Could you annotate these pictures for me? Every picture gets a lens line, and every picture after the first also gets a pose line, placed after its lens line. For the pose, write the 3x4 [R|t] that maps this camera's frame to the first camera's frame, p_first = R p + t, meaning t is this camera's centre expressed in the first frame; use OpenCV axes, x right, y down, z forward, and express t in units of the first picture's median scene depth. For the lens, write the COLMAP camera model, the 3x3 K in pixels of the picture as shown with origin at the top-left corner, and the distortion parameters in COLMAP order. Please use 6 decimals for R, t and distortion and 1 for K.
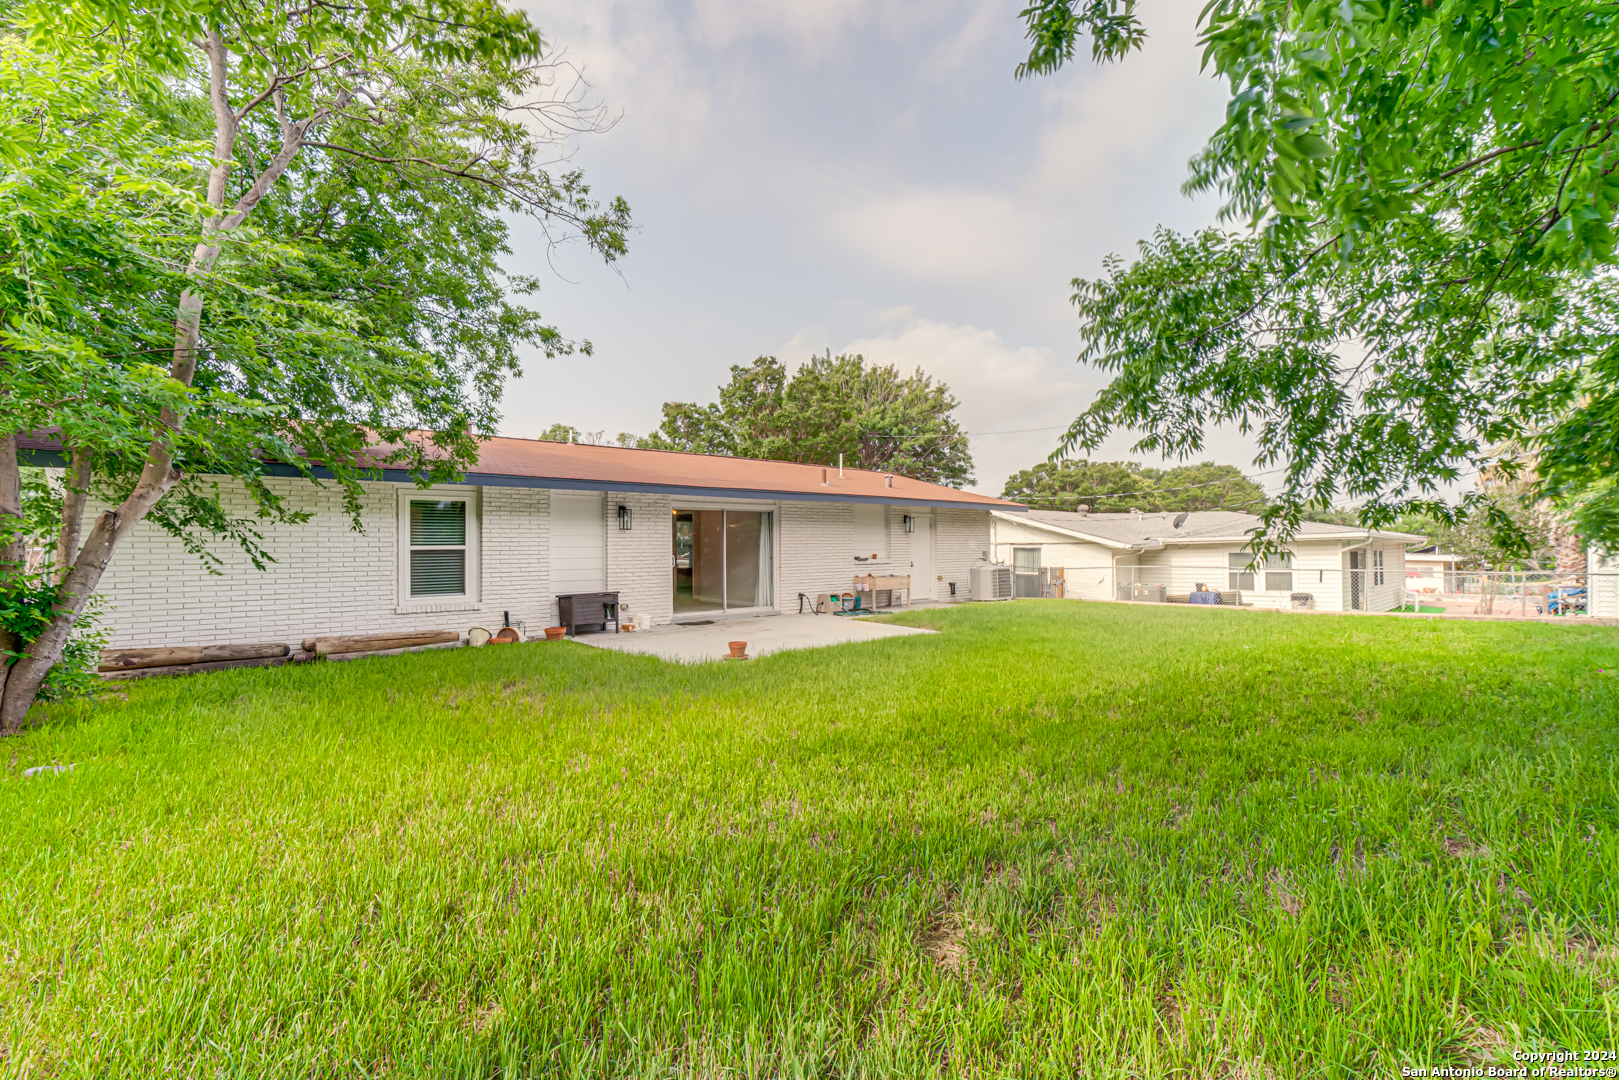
lens RADIAL K [[734.2, 0, 805.6], [0, 734.2, 540.9], [0, 0, 1]] dist [-0.051965, 0.024694]
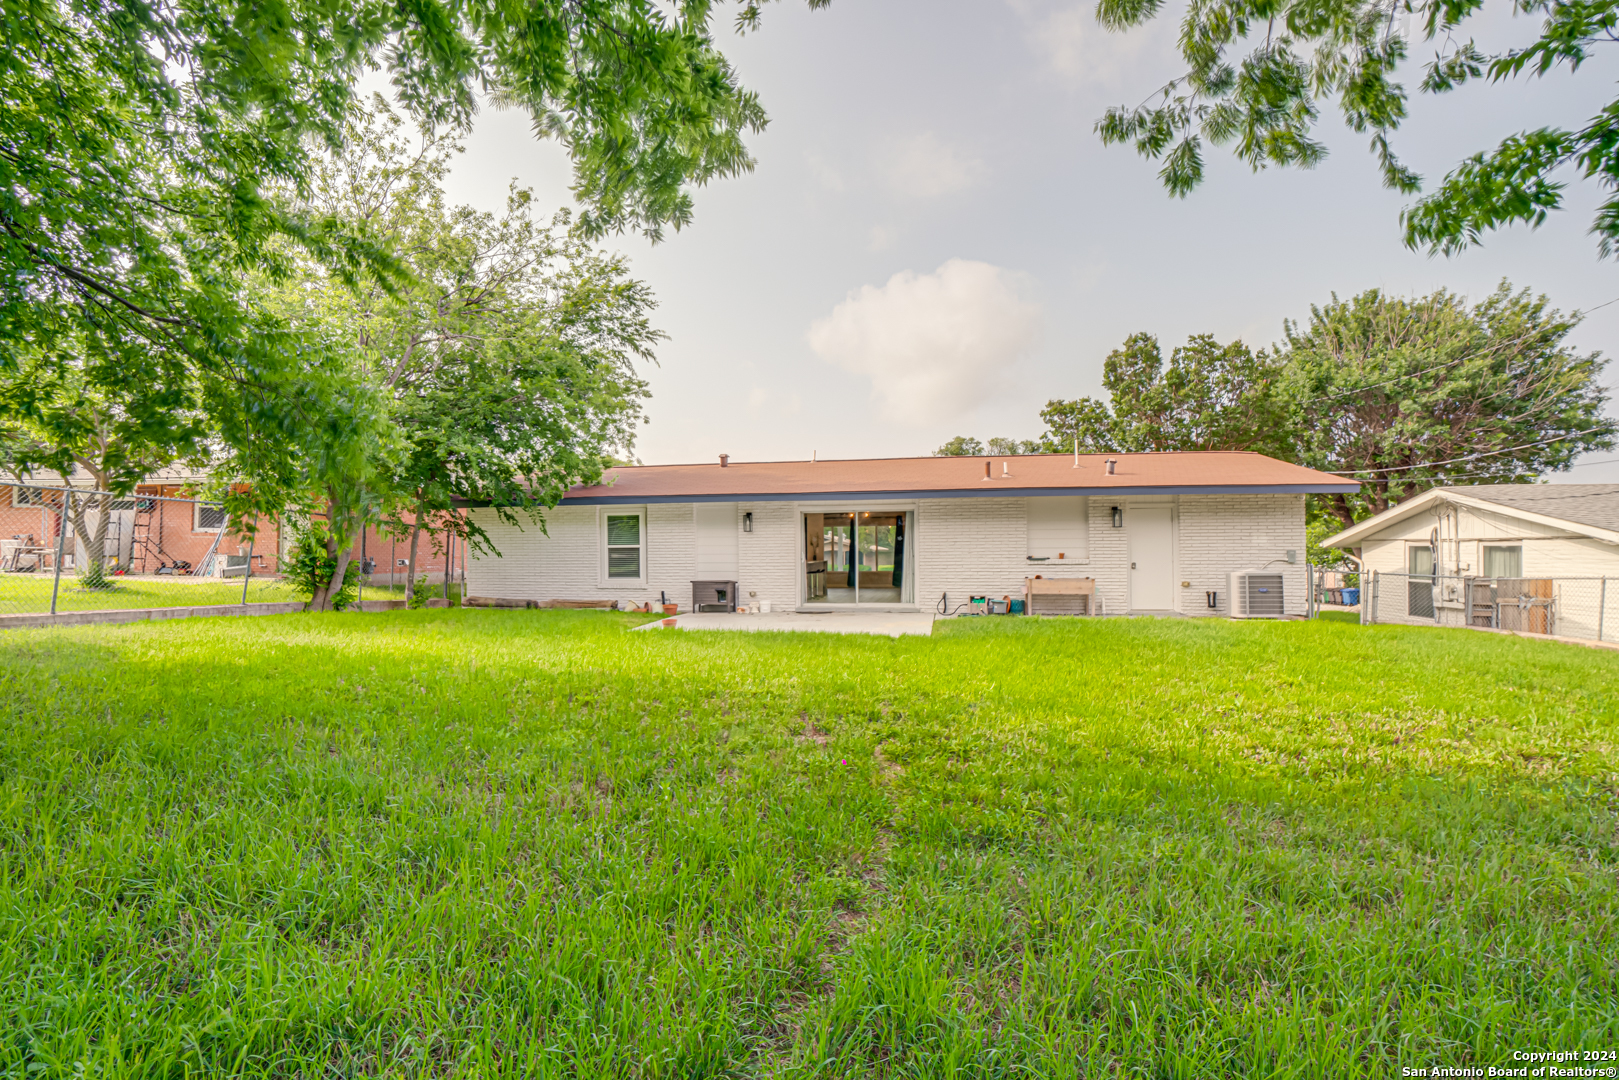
lens RADIAL K [[734.2, 0, 805.6], [0, 734.2, 540.9], [0, 0, 1]] dist [-0.051965, 0.024694]
pose [[0.587330, -0.010972, -0.809273, 0.775573], [0.006023, 0.999940, -0.009186, 0.012096], [0.809325, 0.000521, 0.587360, 0.316156]]
